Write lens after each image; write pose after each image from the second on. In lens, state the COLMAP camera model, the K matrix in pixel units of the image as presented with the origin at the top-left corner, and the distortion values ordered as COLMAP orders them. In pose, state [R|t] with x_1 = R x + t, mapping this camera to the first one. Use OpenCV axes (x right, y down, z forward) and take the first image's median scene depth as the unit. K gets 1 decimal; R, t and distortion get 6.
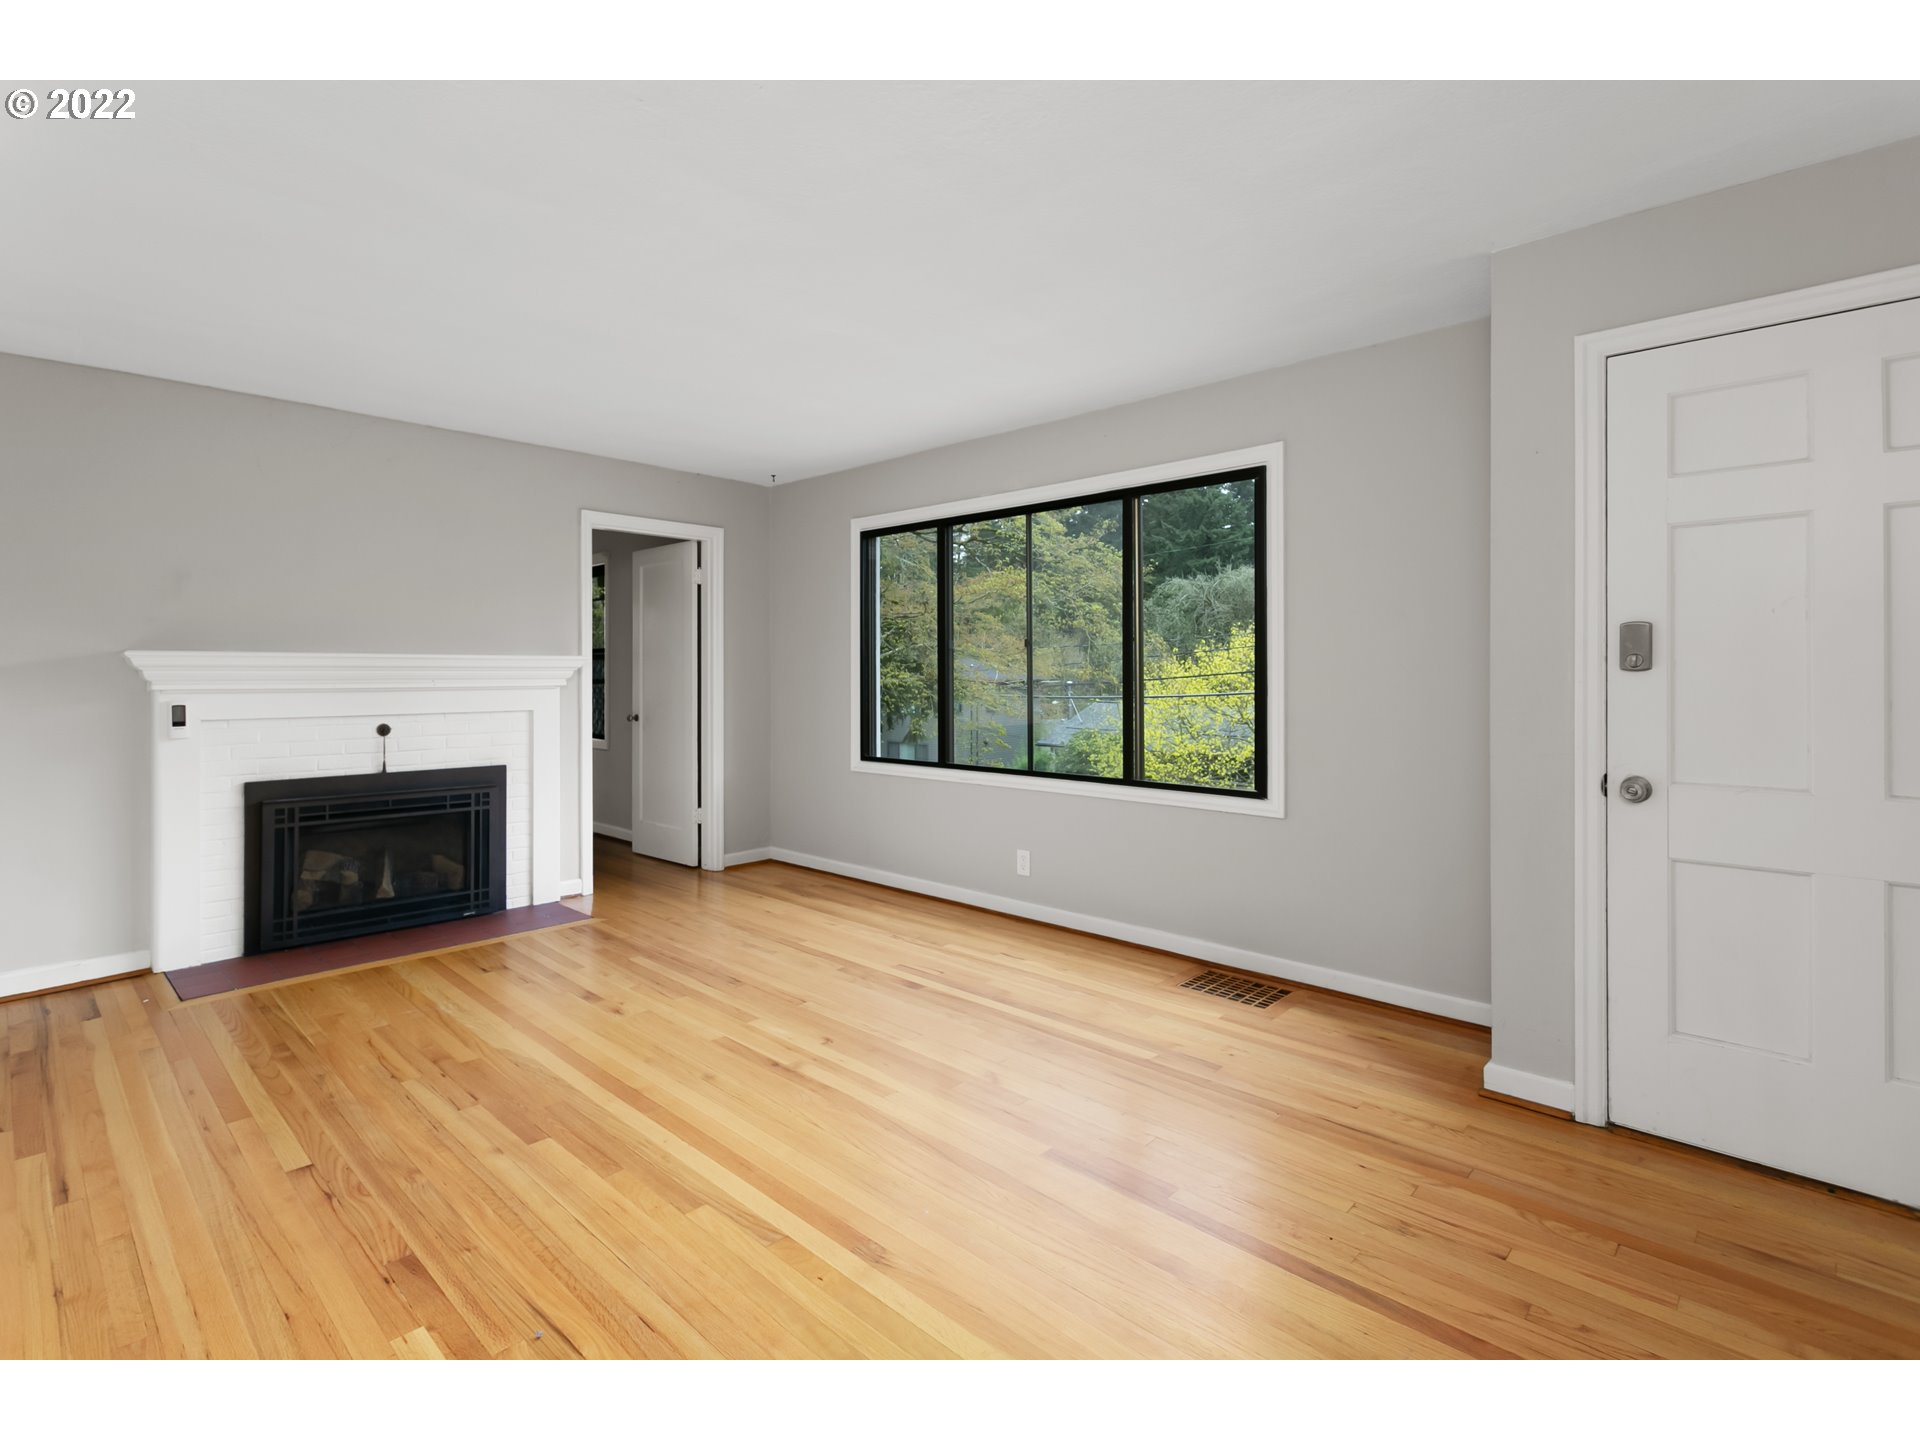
lens RADIAL K [[919.2, 0, 956.1], [0, 919.2, 707.6], [0, 0, 1]] dist [-0.002859, 0.000102]
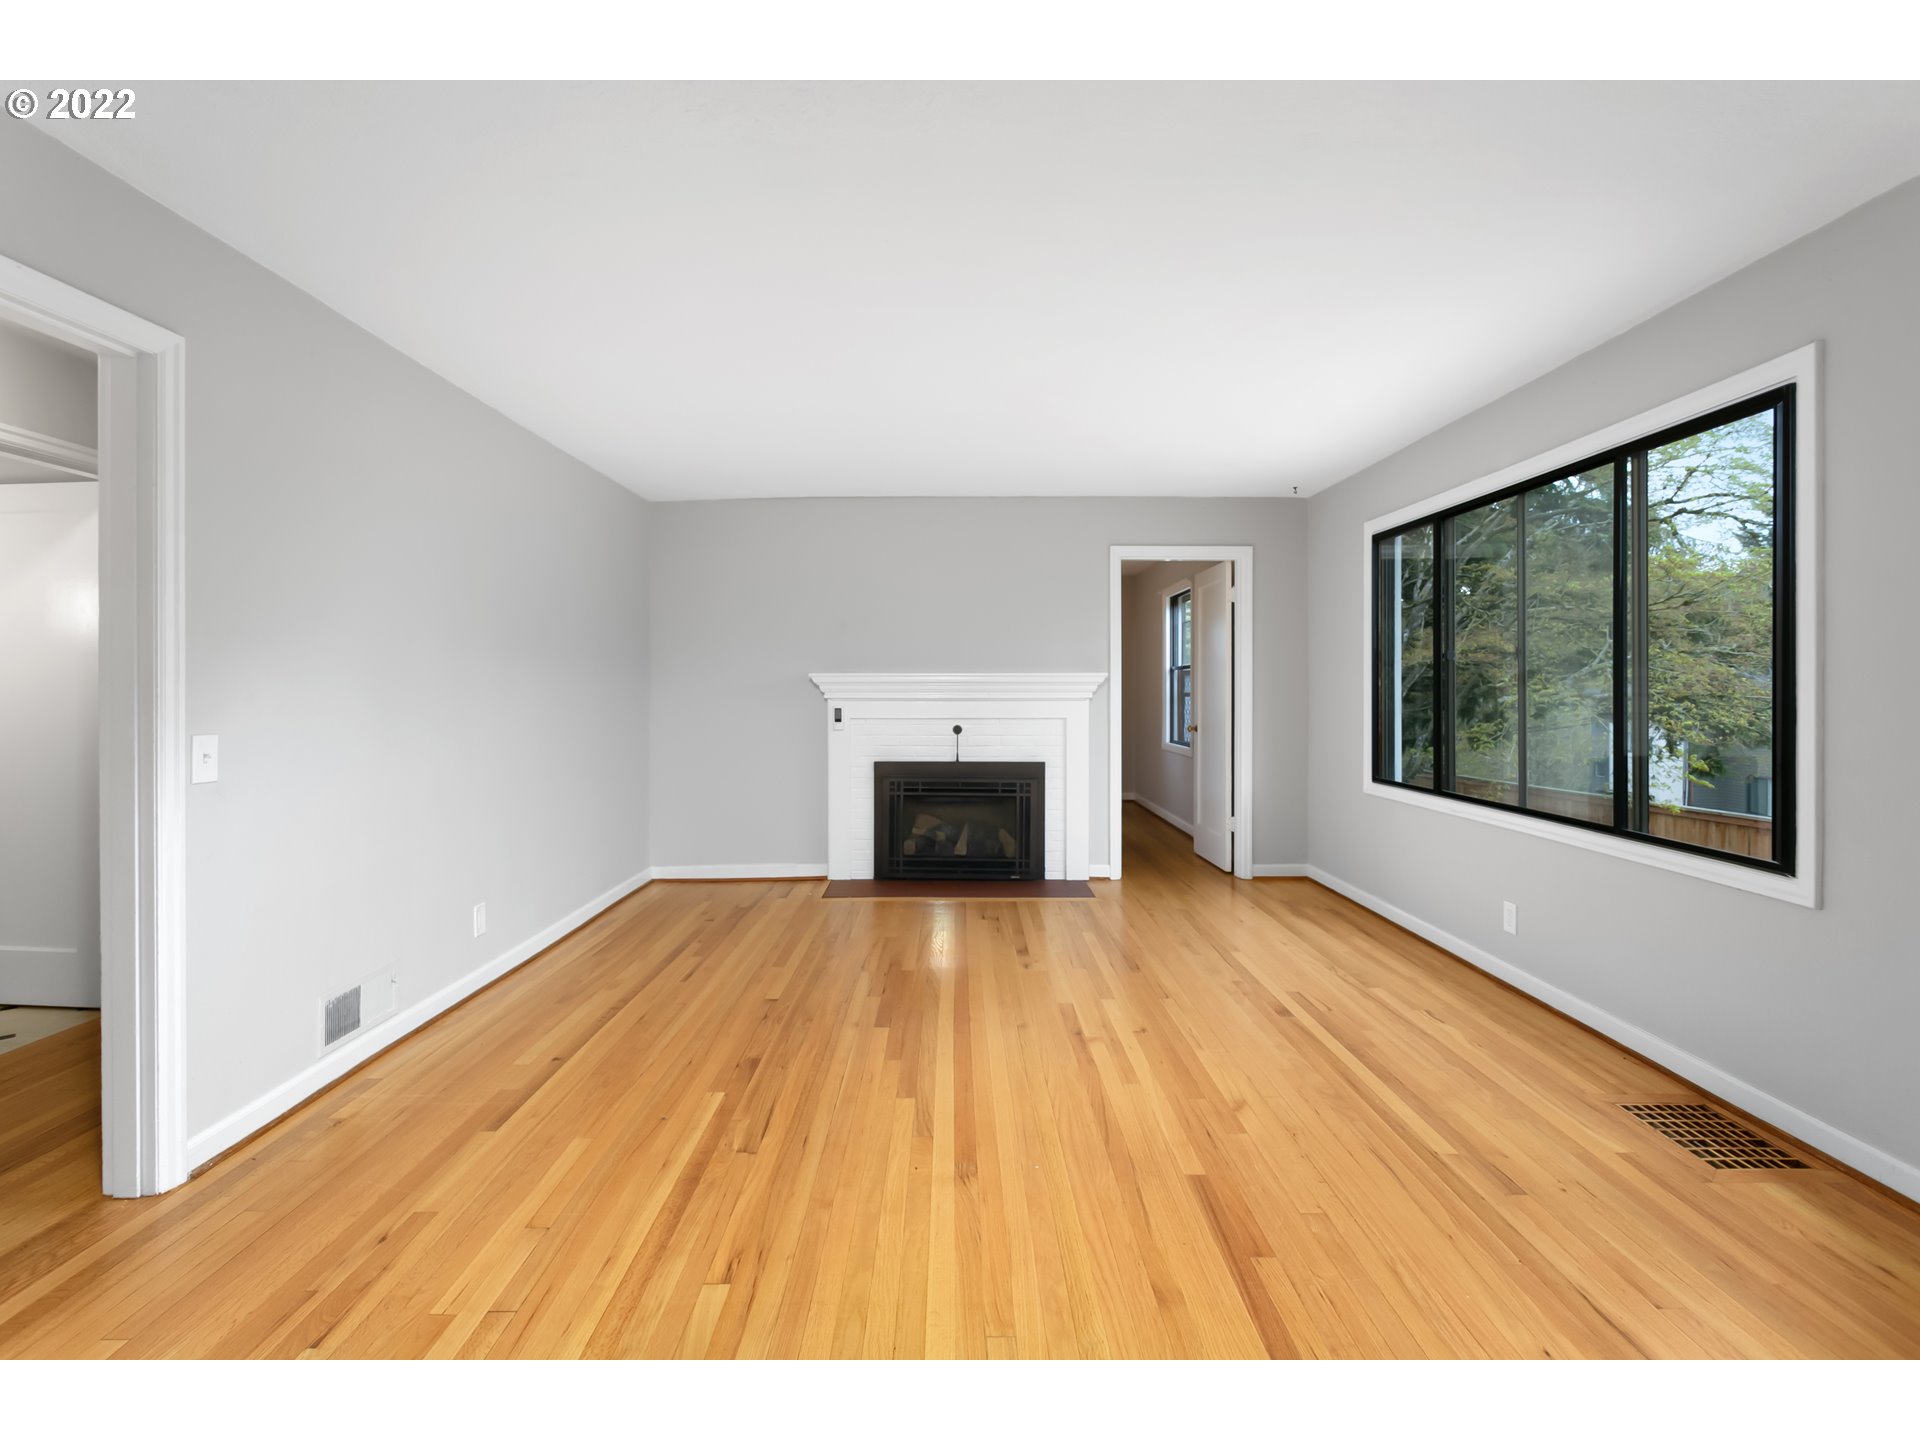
lens RADIAL K [[912.3, 0, 946.0], [0, 912.3, 717.5], [0, 0, 1]] dist [0.000550, 0.000639]
pose [[0.683768, 0.024853, -0.729276, 0.337020], [-0.027557, 0.999586, 0.008228, -0.003910], [0.729179, 0.014471, 0.684170, 0.070628]]
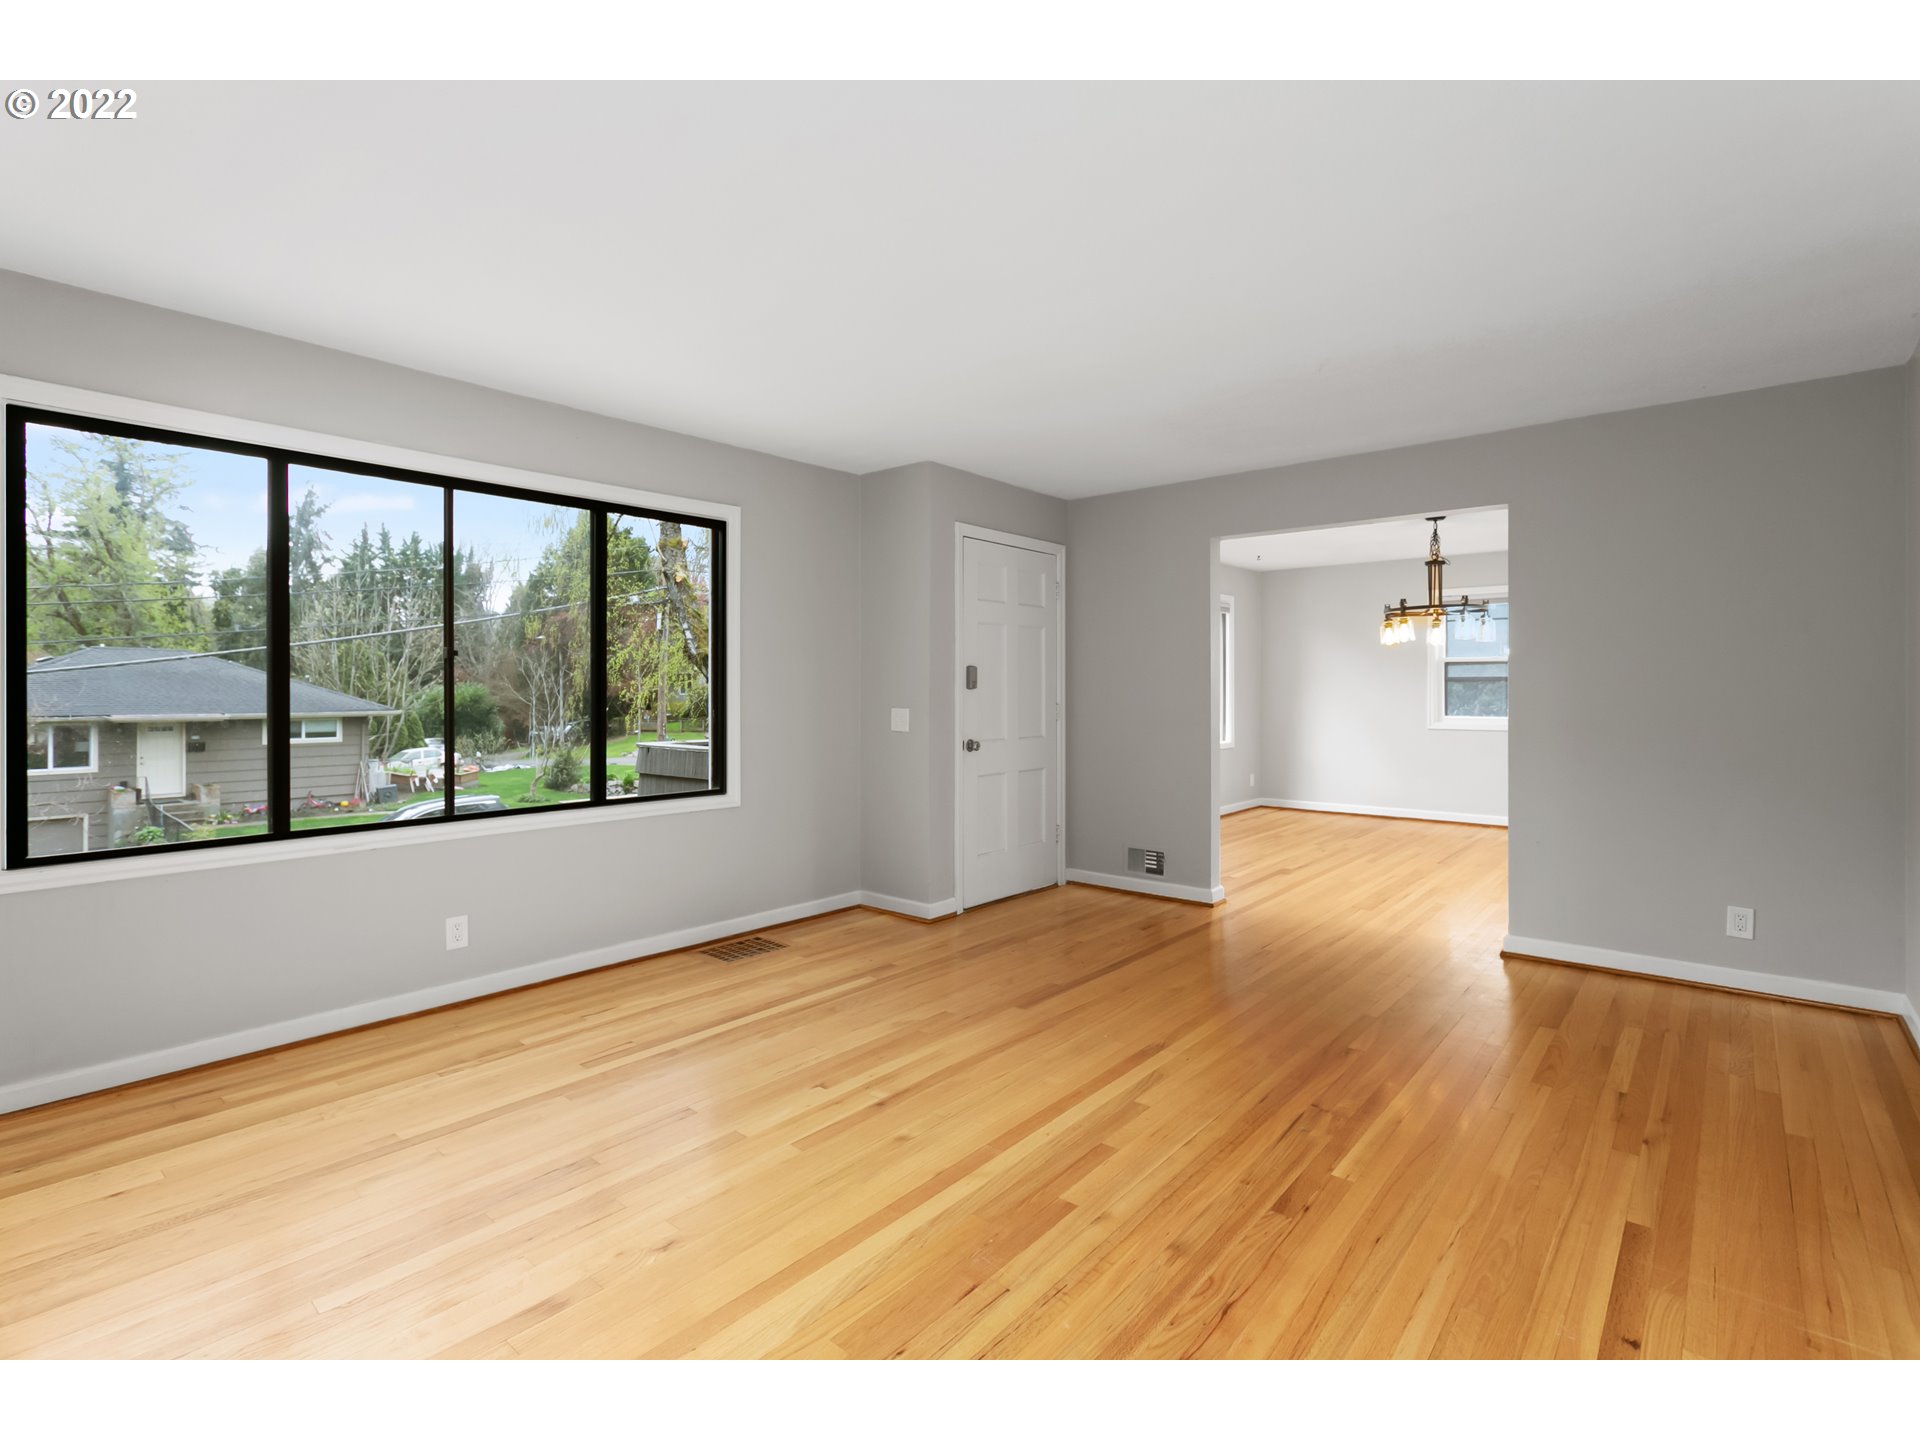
lens RADIAL K [[912.3, 0, 946.0], [0, 912.3, 717.5], [0, 0, 1]] dist [0.000550, 0.000639]
pose [[-0.047288, -0.028242, 0.998482, -0.750944], [0.039886, 0.998750, 0.030138, -0.021962], [-0.998085, 0.041251, -0.046103, 0.641564]]
